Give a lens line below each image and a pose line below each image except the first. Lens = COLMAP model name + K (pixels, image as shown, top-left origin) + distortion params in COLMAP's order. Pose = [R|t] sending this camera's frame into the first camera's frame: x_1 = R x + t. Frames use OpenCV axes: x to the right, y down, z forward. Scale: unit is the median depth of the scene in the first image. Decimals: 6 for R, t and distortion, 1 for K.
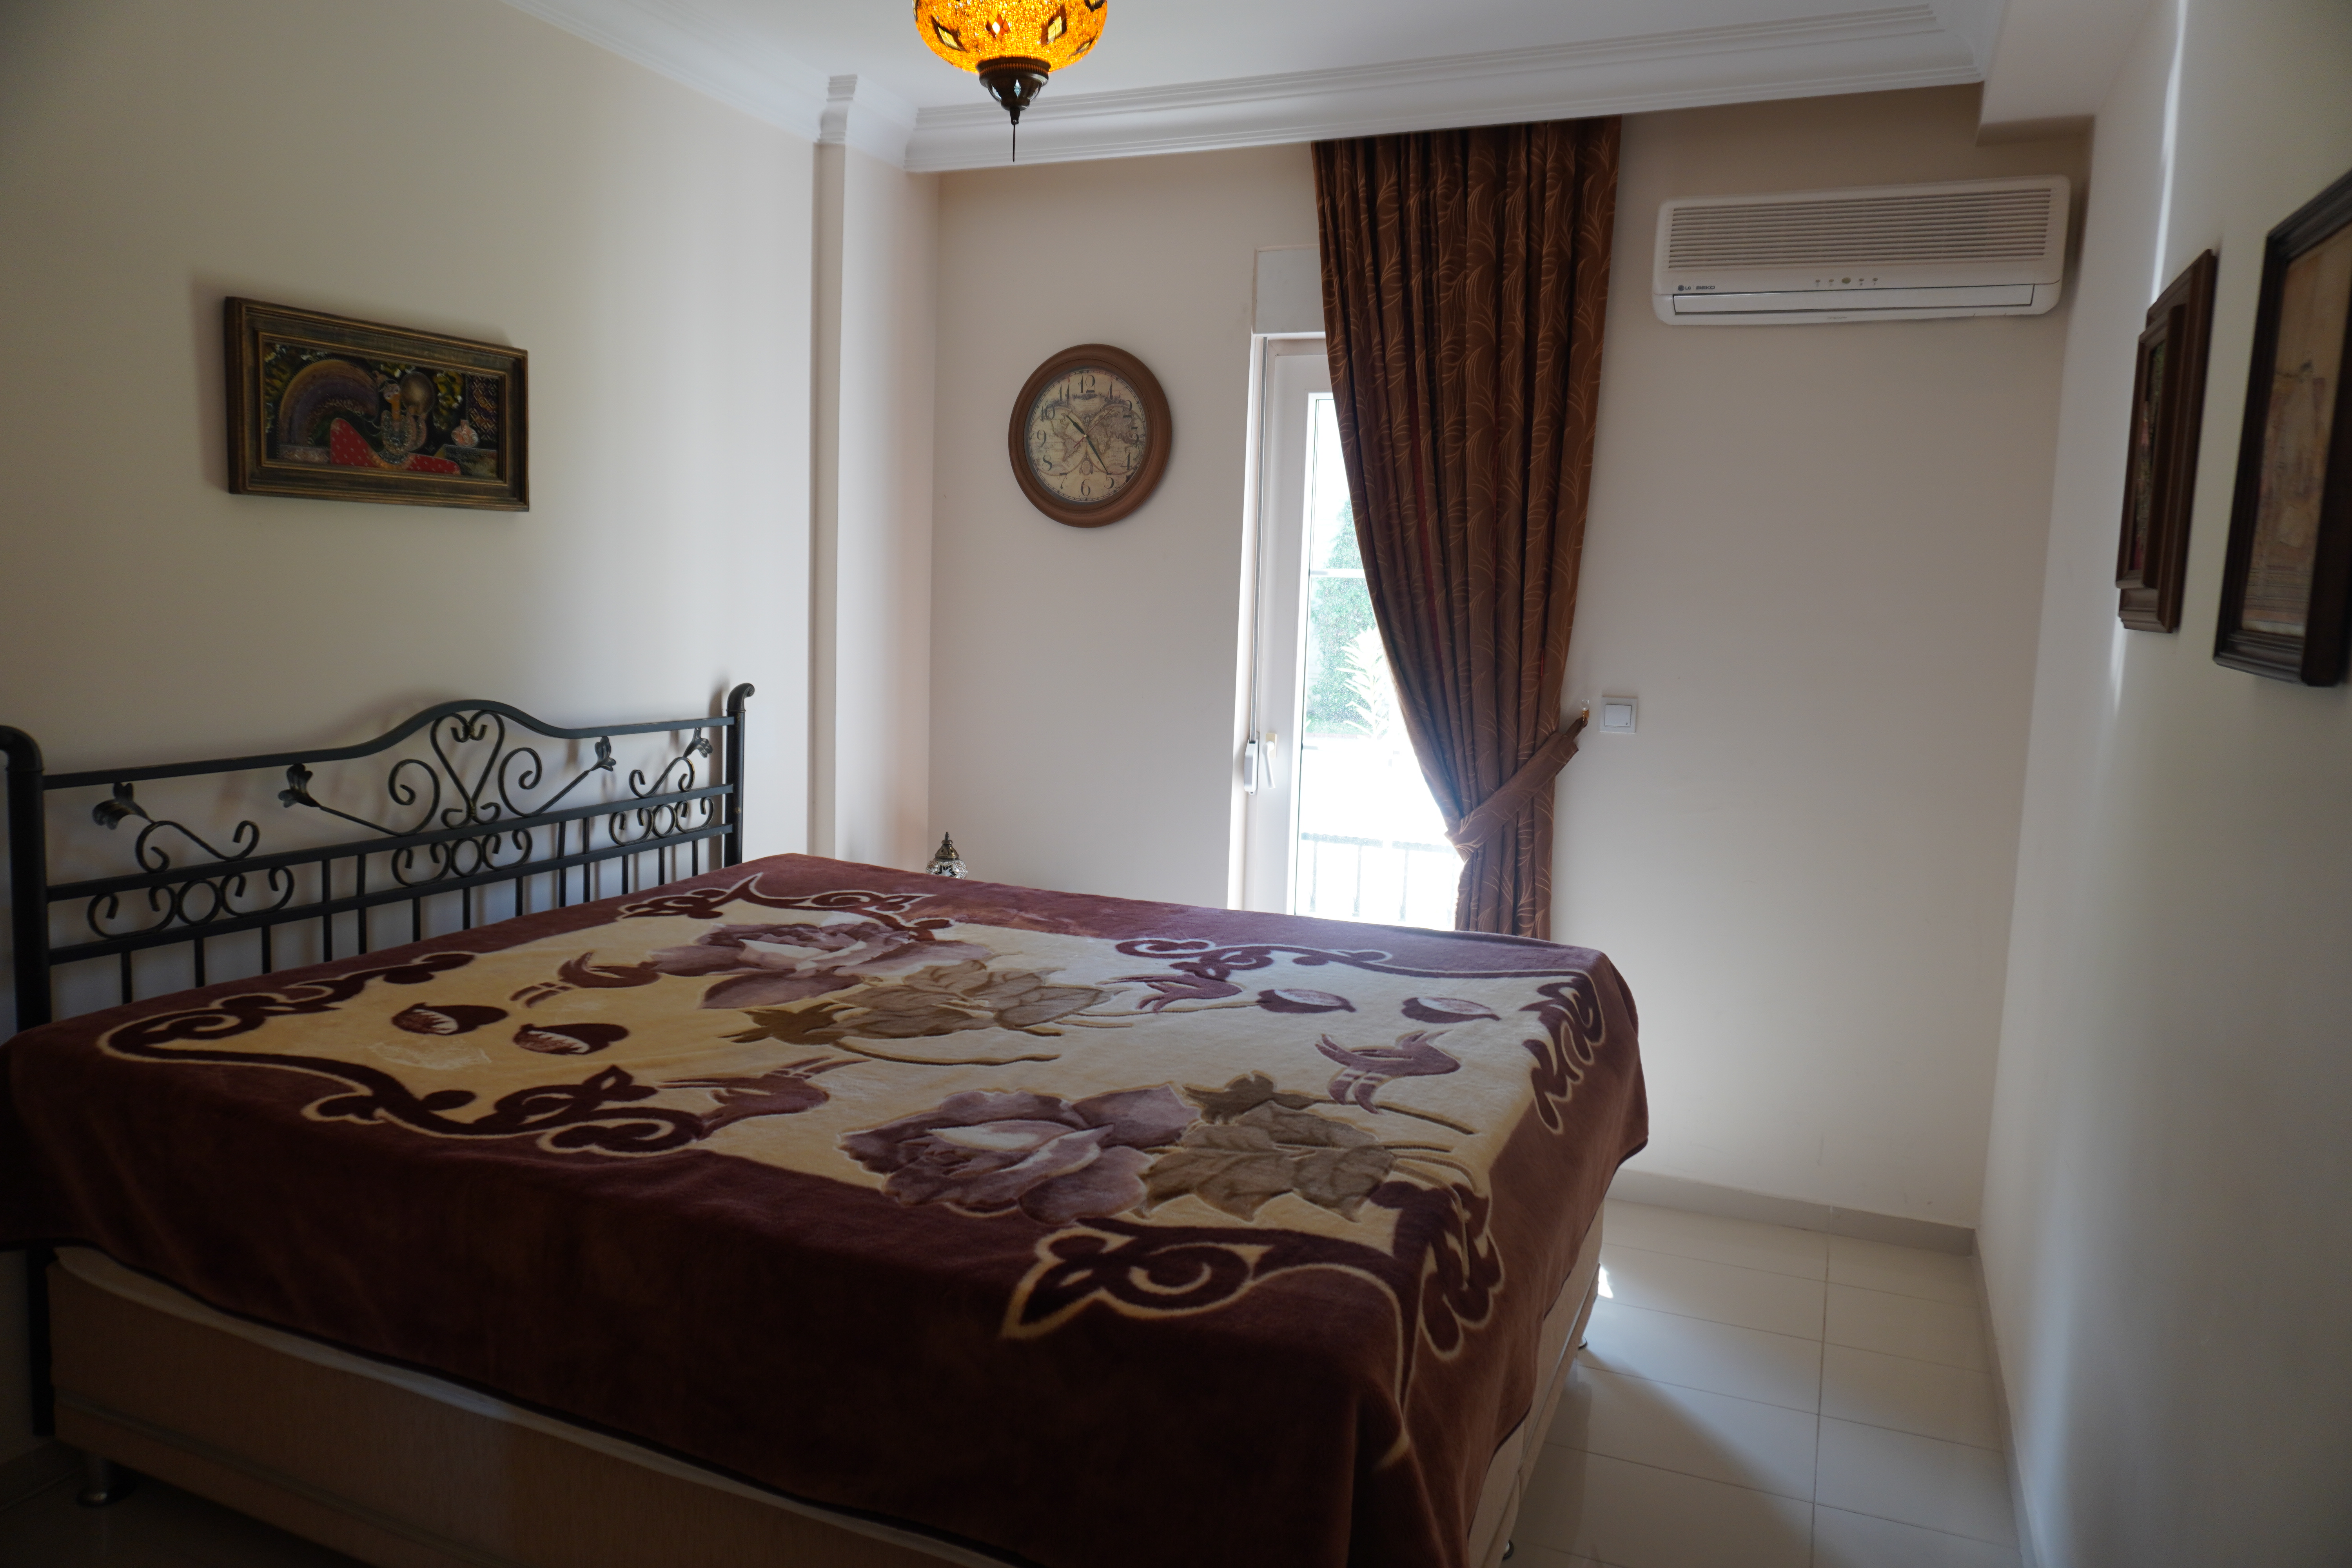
lens RADIAL K [[1566.7, 0, 1176.2], [0, 1566.7, 789.9], [0, 0, 1]] dist [-0.045368, 0.027186]
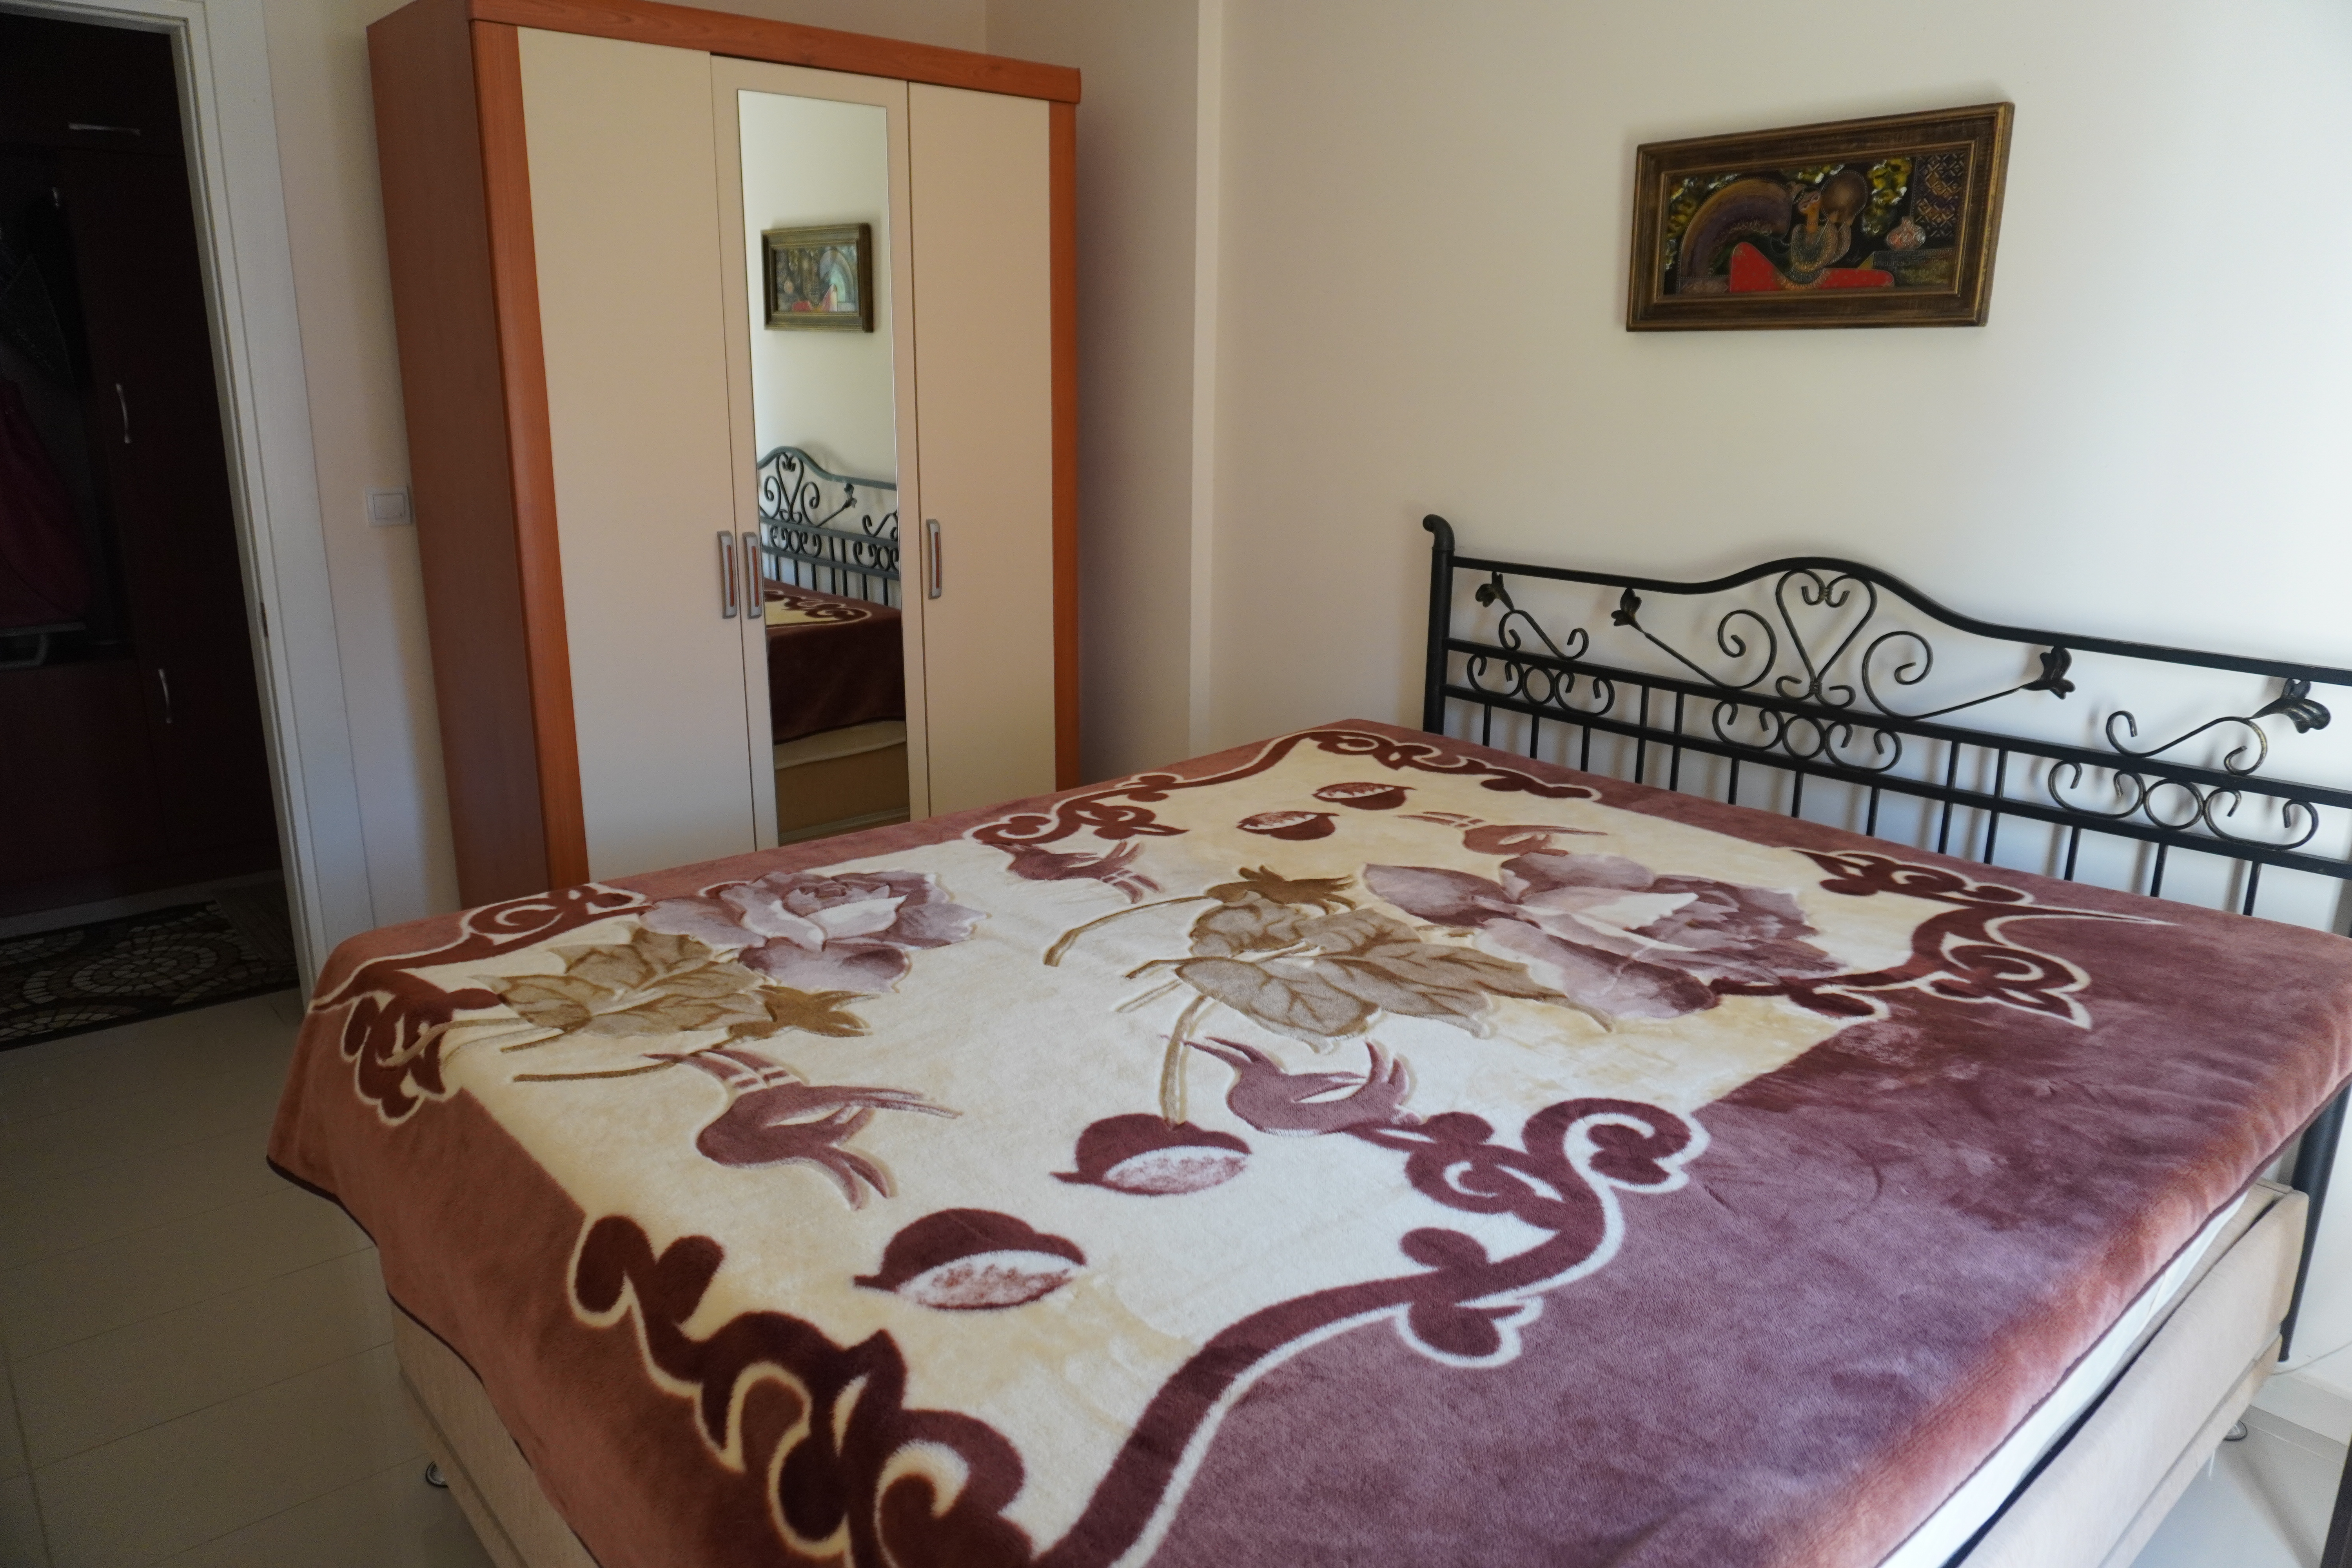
lens RADIAL K [[1566.7, 0, 1178.3], [0, 1566.7, 766.0], [0, 0, 1]] dist [-0.045368, 0.027186]
pose [[-0.439026, 0.181134, -0.880027, 0.534838], [-0.137881, 0.954283, 0.265204, -0.142632], [0.887832, 0.237771, -0.393980, 1.186151]]
